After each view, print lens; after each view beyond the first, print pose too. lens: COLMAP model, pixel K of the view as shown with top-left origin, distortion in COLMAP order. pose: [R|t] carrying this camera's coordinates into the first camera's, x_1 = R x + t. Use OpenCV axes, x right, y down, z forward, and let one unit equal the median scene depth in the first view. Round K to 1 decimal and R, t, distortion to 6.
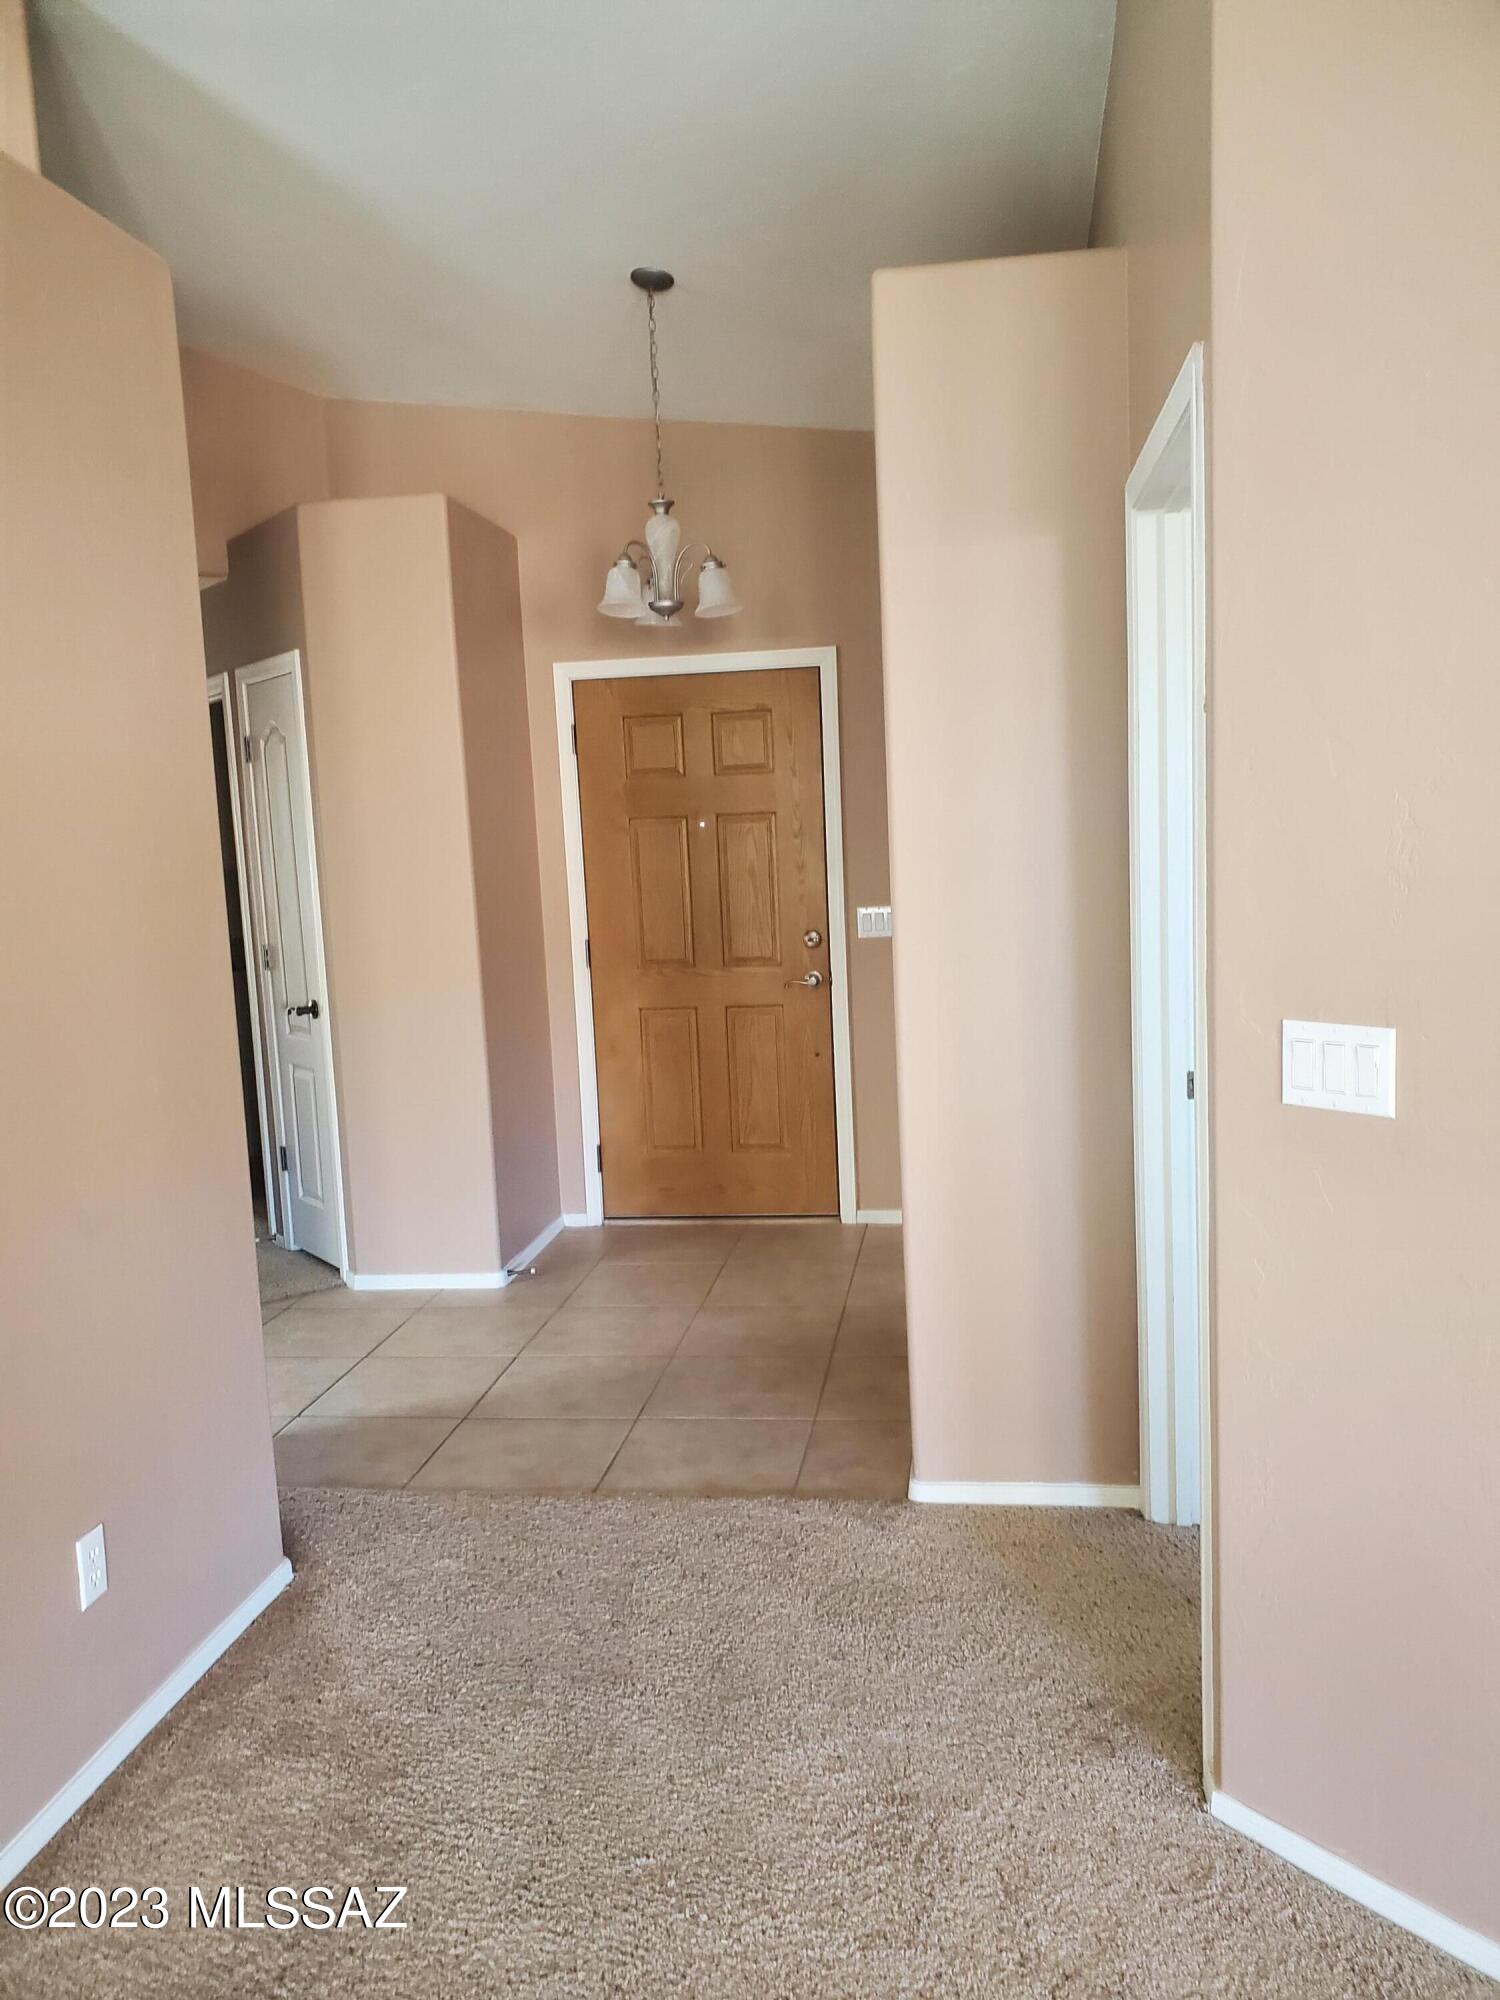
lens RADIAL K [[1520.6, 0, 755.3], [0, 1520.6, 1006.7], [0, 0, 1]] dist [0.013494, -0.012987]
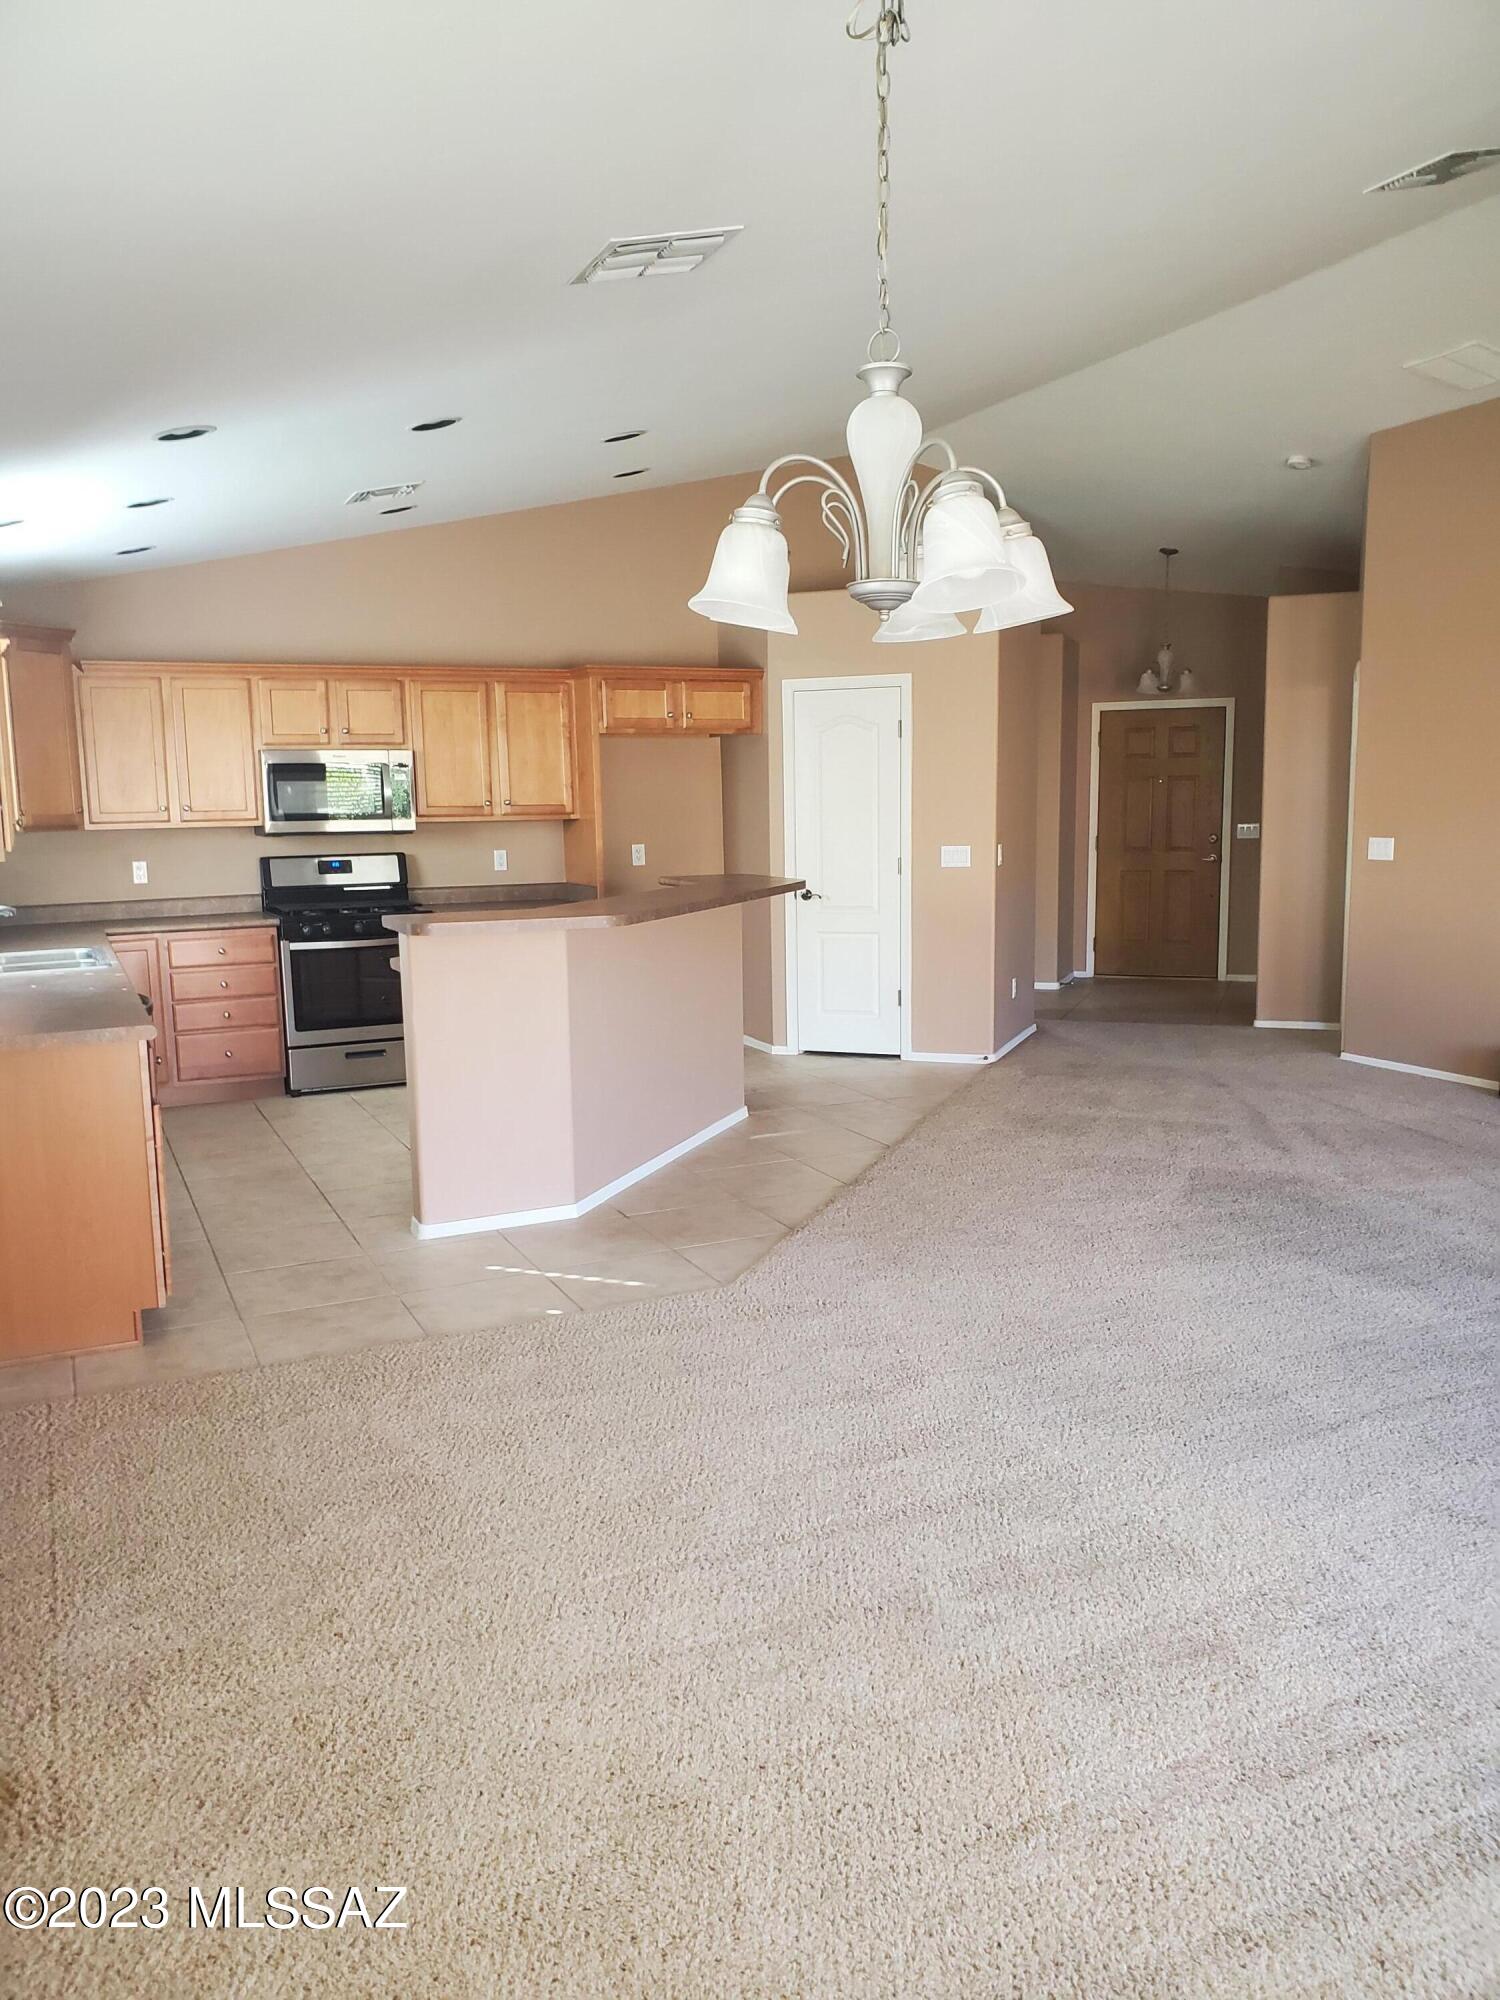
lens RADIAL K [[1520.6, 0, 742.1], [0, 1520.6, 1000.1], [0, 0, 1]] dist [0.013494, -0.012987]
pose [[0.975088, 0.058521, -0.213960, -0.132154], [-0.052807, 0.998081, 0.032332, 0.142149], [0.215442, -0.020228, 0.976307, -1.168860]]
